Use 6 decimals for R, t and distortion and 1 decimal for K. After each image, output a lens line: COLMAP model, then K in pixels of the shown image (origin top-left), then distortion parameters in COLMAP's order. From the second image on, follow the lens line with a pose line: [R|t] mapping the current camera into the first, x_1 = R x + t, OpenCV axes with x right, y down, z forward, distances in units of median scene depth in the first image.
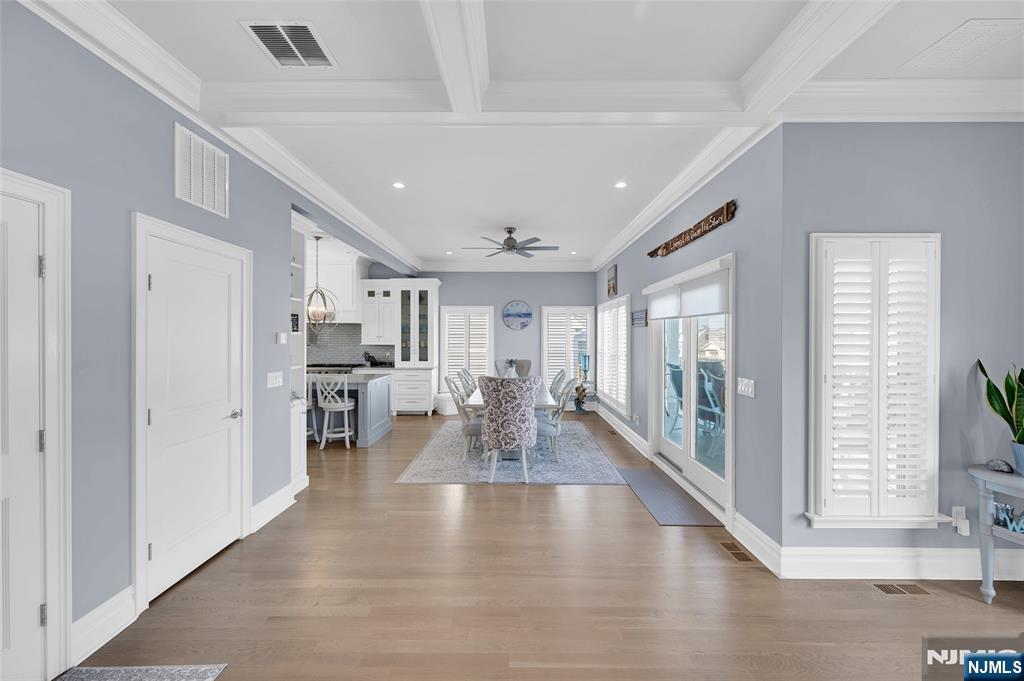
lens RADIAL K [[404.7, 0, 515.0], [0, 404.7, 342.9], [0, 0, 1]] dist [0.002090, -0.000254]
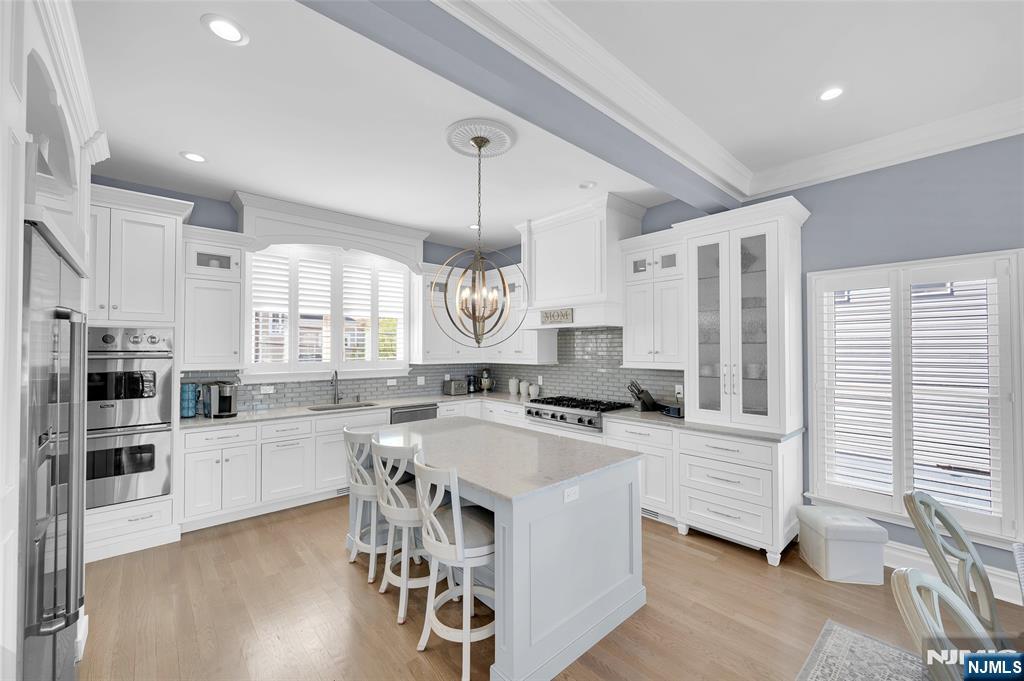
lens RADIAL K [[408.0, 0, 512.9], [0, 408.0, 343.9], [0, 0, 1]] dist [-0.001627, -0.000008]
pose [[0.668026, -0.013753, -0.744011, -0.092835], [-0.007129, 0.999665, -0.024880, -0.013049], [0.744103, 0.021924, 0.667705, 0.596765]]
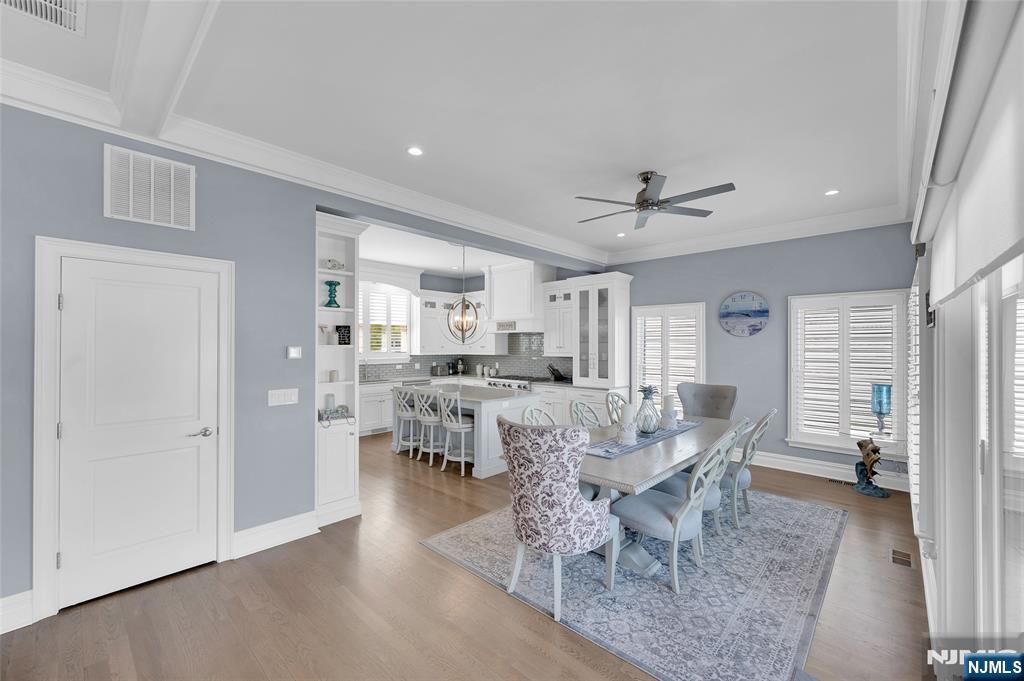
lens RADIAL K [[415.8, 0, 516.1], [0, 415.8, 344.1], [0, 0, 1]] dist [-0.000765, -0.000191]
pose [[0.736798, -0.002955, -0.676106, 0.211539], [-0.007791, 0.999887, -0.012862, -0.010875], [0.676068, 0.014744, 0.736692, 0.310939]]
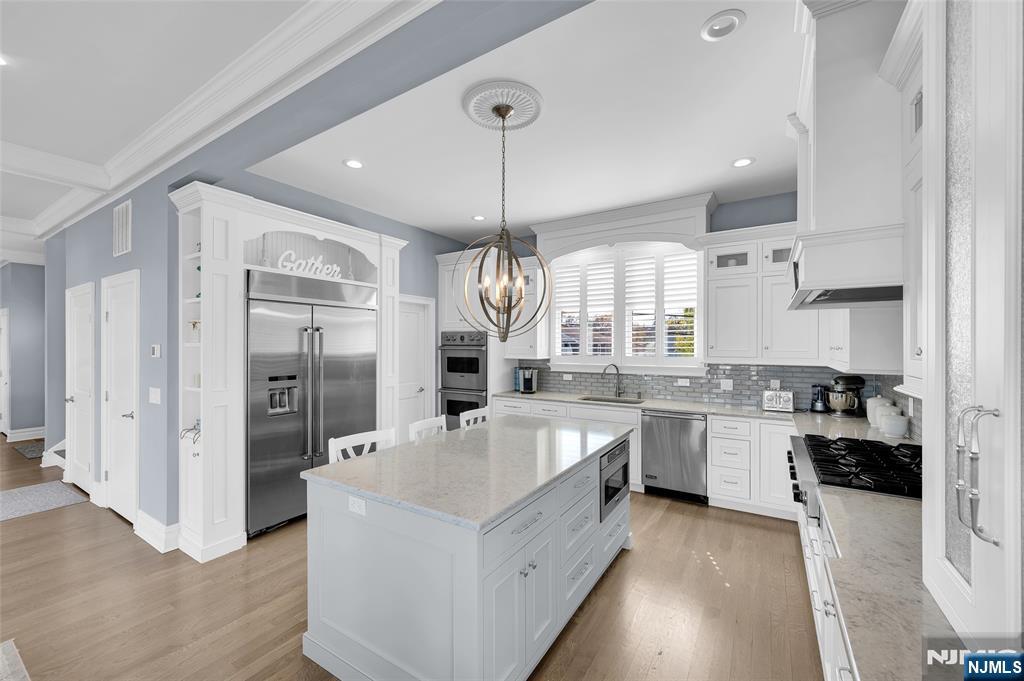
lens RADIAL K [[408.0, 0, 512.9], [0, 408.0, 343.9], [0, 0, 1]] dist [-0.001627, -0.000008]
pose [[-0.535356, -0.003884, -0.844617, -0.113759], [-0.012346, 0.999919, 0.003228, -0.018811], [0.844536, 0.012155, -0.535361, 1.025306]]
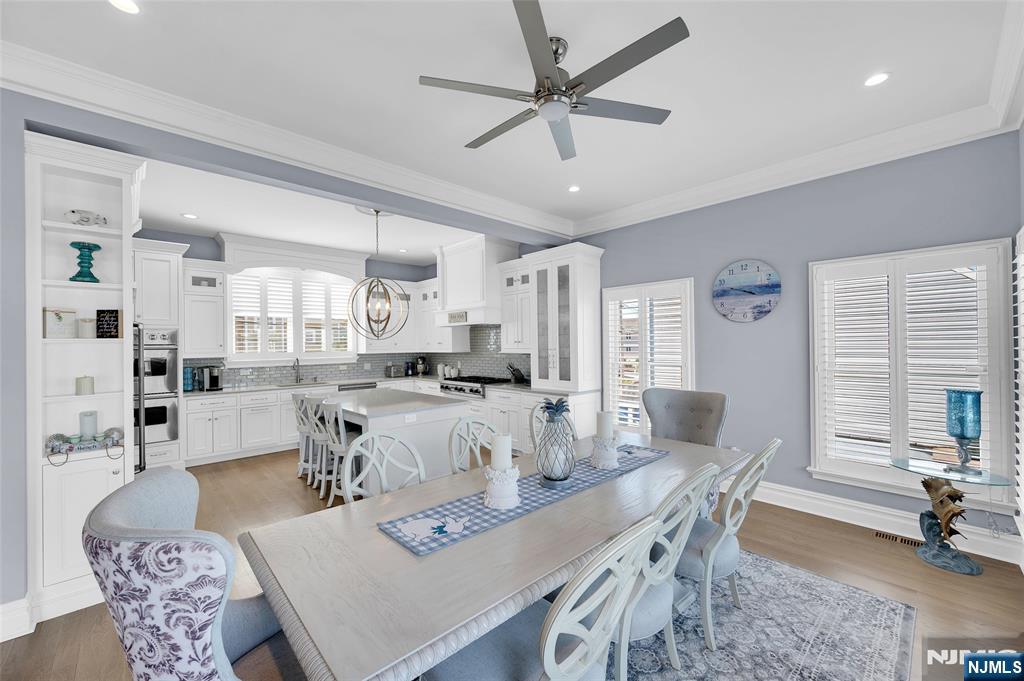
lens RADIAL K [[404.7, 0, 515.0], [0, 404.7, 342.9], [0, 0, 1]] dist [0.002090, -0.000254]
pose [[0.688299, -0.012232, -0.725324, 0.181687], [0.004819, 0.999913, -0.012289, -0.005395], [0.725411, 0.004963, 0.688298, 0.562219]]
